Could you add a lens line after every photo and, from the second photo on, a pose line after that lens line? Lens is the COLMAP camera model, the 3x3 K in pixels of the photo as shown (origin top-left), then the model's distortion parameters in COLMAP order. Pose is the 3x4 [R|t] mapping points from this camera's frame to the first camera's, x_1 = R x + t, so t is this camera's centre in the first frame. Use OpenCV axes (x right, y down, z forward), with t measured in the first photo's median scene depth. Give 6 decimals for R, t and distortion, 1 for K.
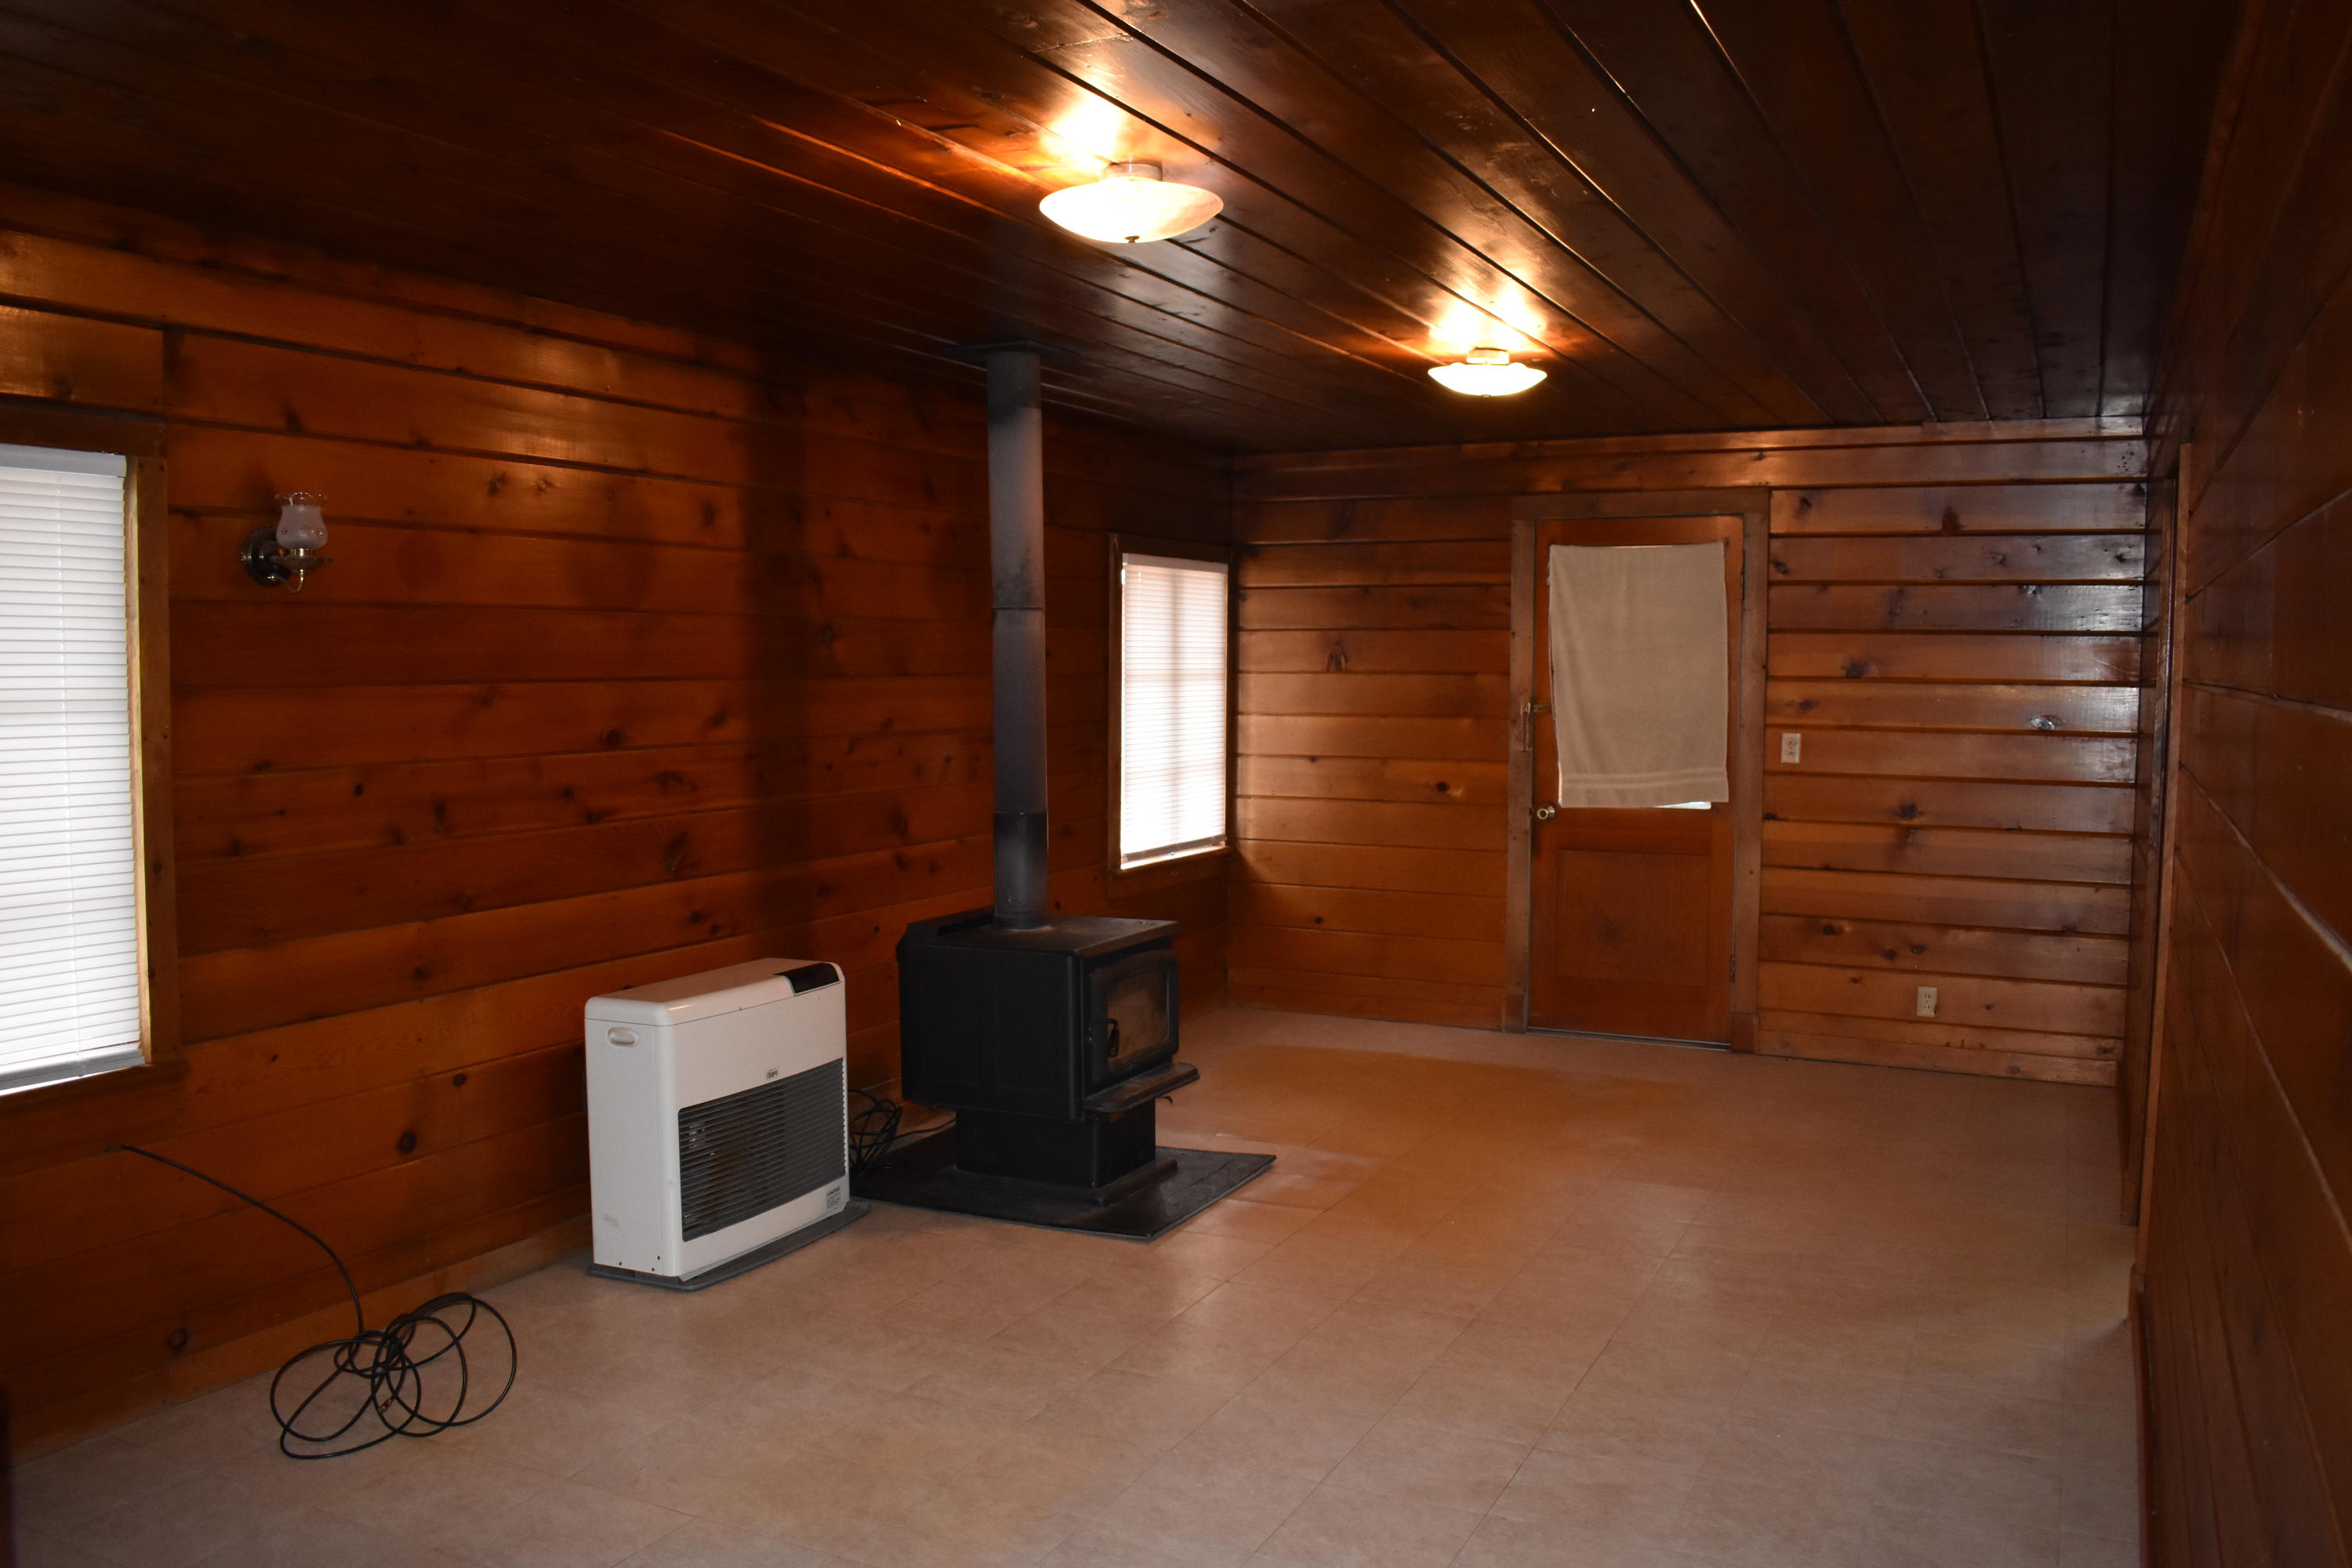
lens RADIAL K [[1863.0, 0, 1187.0], [0, 1863.0, 790.8], [0, 0, 1]] dist [-0.093553, 0.003223]
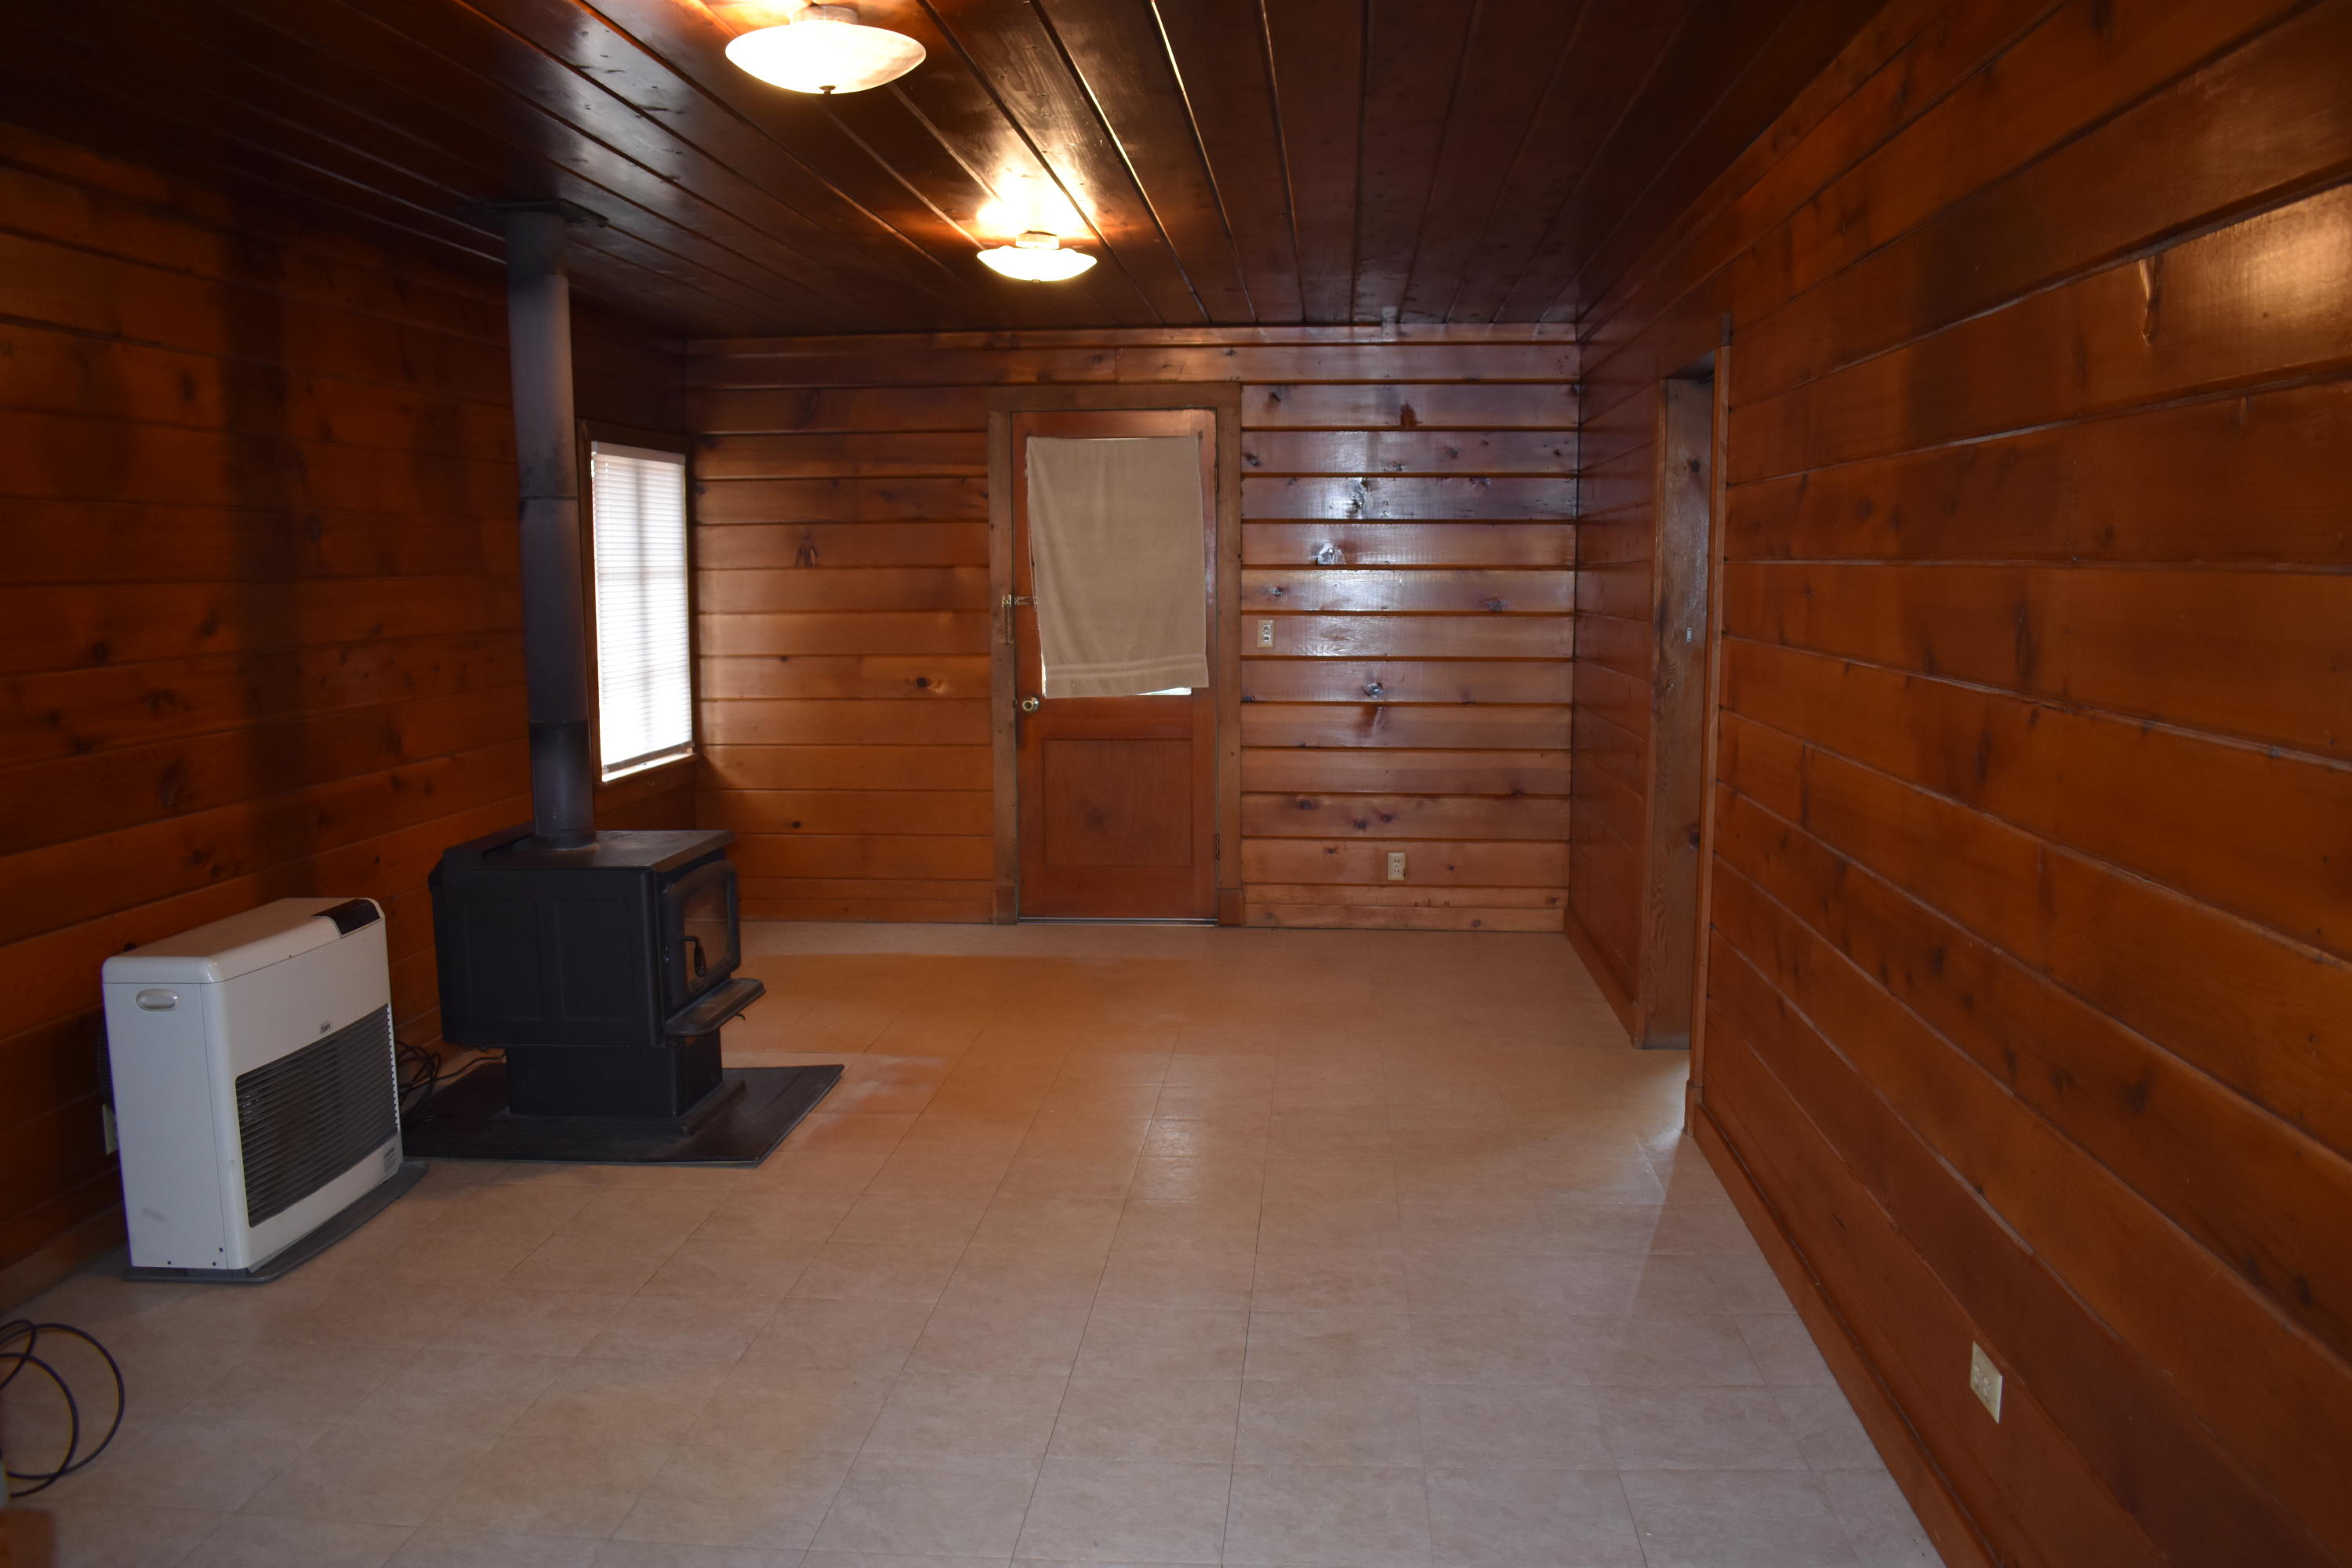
lens RADIAL K [[1863.0, 0, 1191.4], [0, 1863.0, 786.6], [0, 0, 1]] dist [-0.093553, 0.003223]
pose [[0.927205, -0.052548, 0.370850, -0.129678], [0.034019, 0.997832, 0.056335, 0.003047], [-0.373006, -0.039618, 0.926983, 0.038980]]
